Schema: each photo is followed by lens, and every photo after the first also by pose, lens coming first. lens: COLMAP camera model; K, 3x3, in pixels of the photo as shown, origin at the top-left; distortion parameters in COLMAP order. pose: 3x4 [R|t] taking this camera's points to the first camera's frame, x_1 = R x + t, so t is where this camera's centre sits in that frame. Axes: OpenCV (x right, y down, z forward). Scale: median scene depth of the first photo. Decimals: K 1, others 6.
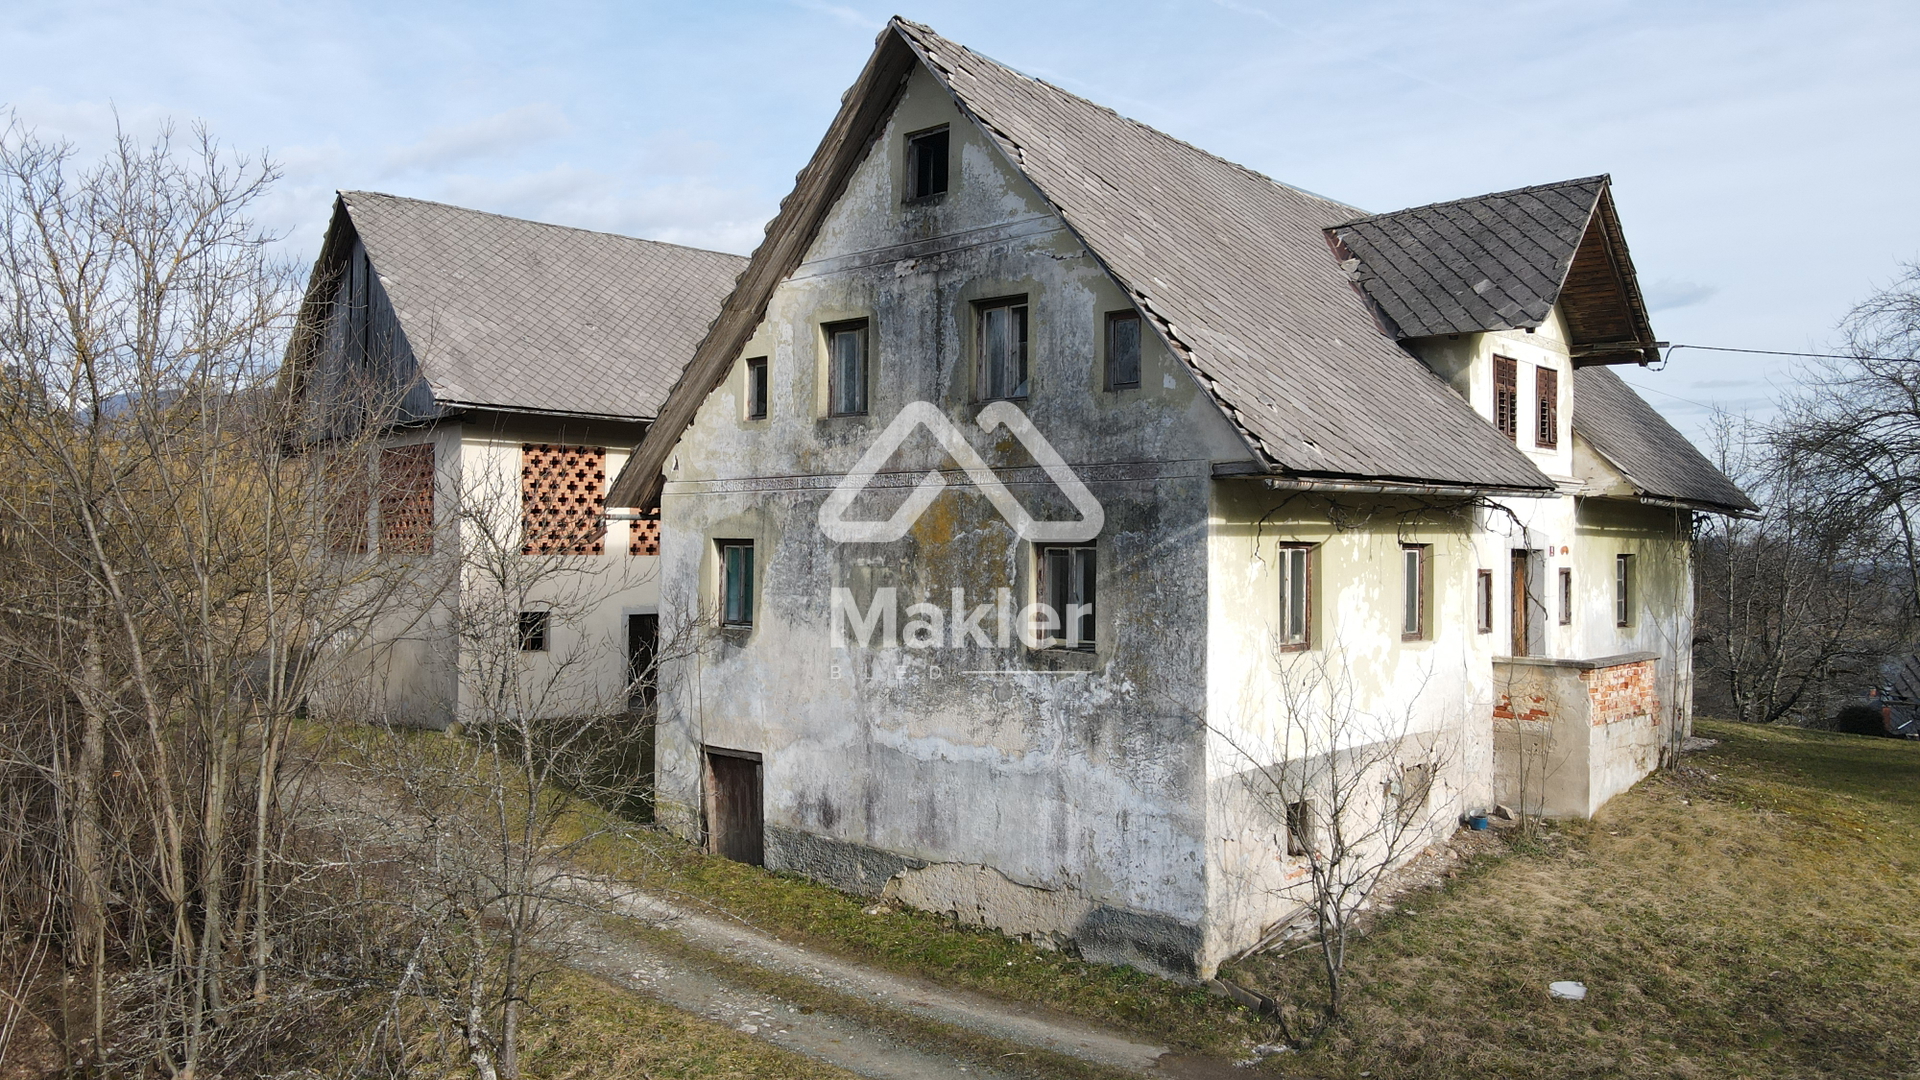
lens RADIAL K [[1416.6, 0, 954.7], [0, 1416.6, 532.2], [0, 0, 1]] dist [-0.001114, 0.027514]
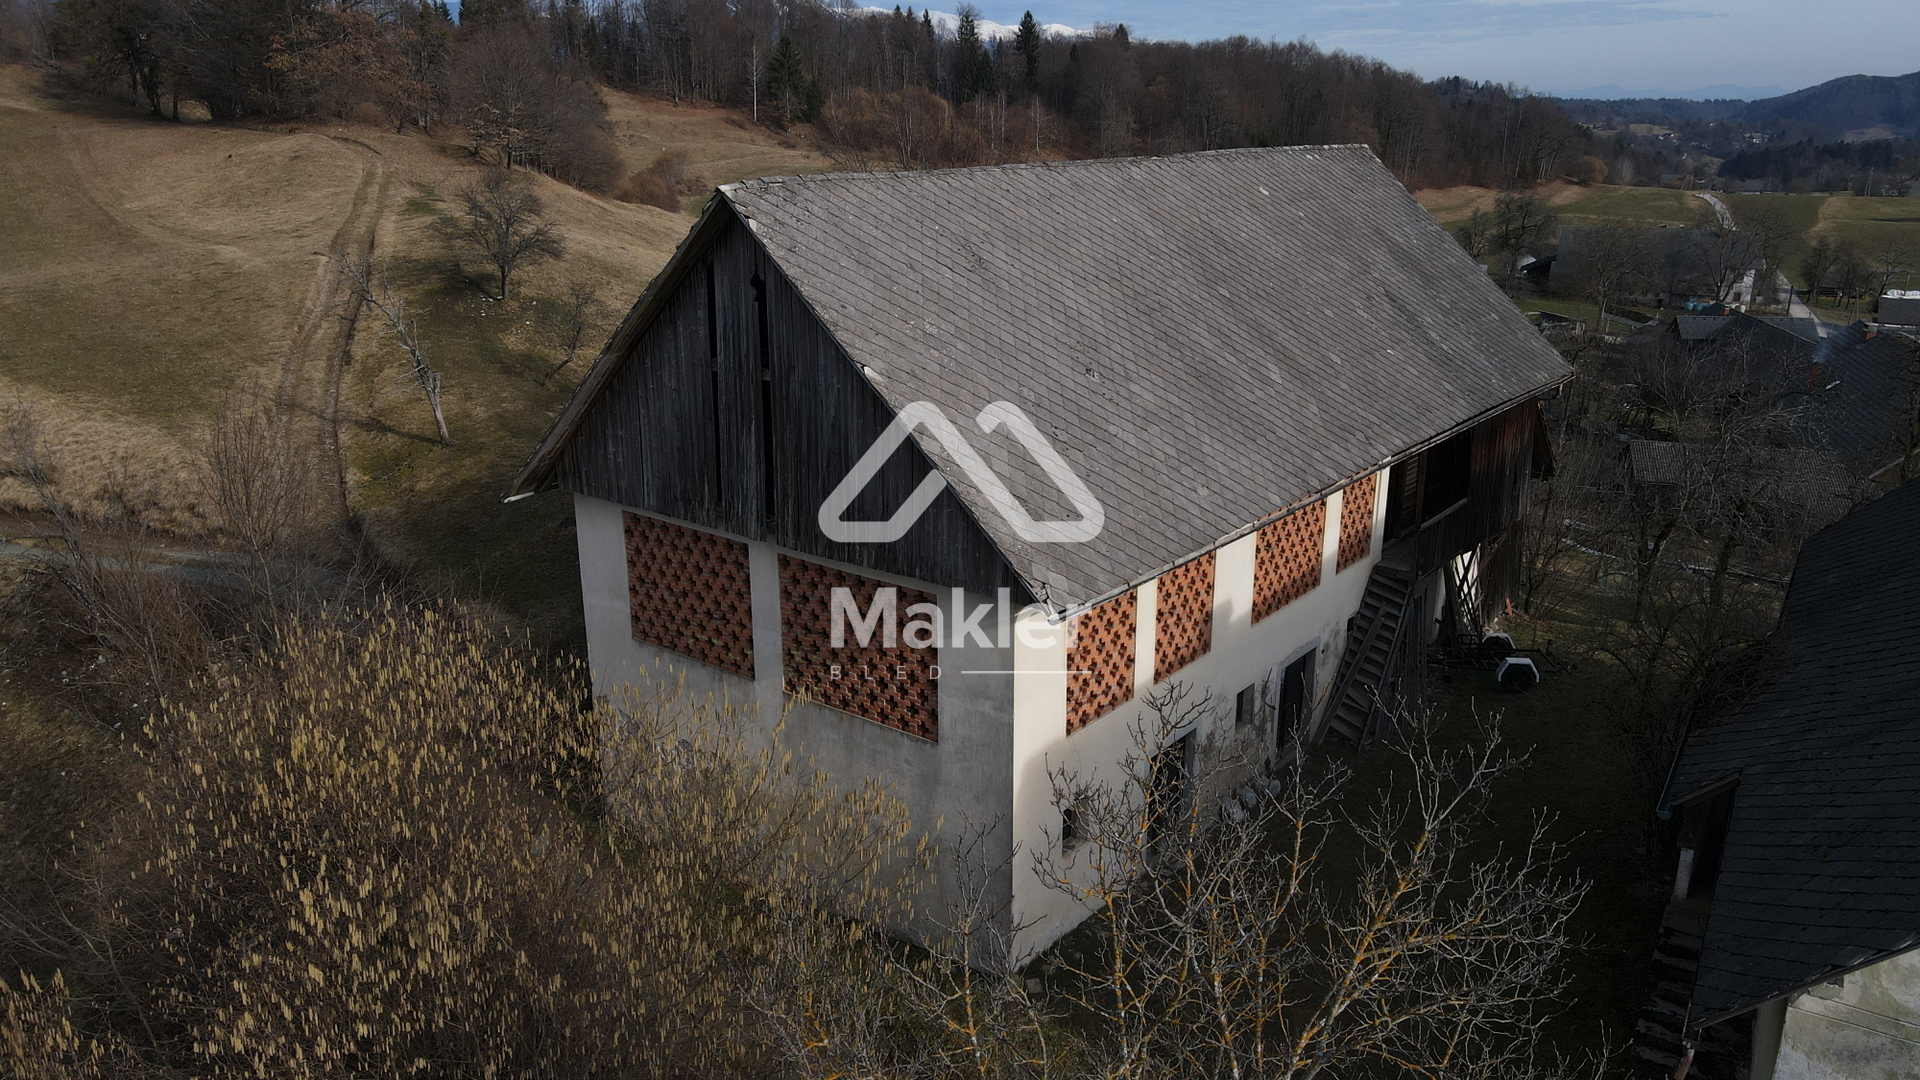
lens RADIAL K [[1416.6, 0, 961.9], [0, 1416.6, 531.2], [0, 0, 1]] dist [-0.001114, 0.027514]
pose [[0.983599, -0.065876, 0.167906, -0.806571], [0.010854, 0.950847, 0.309471, -0.524688], [-0.180040, -0.302573, 0.935968, 0.631471]]
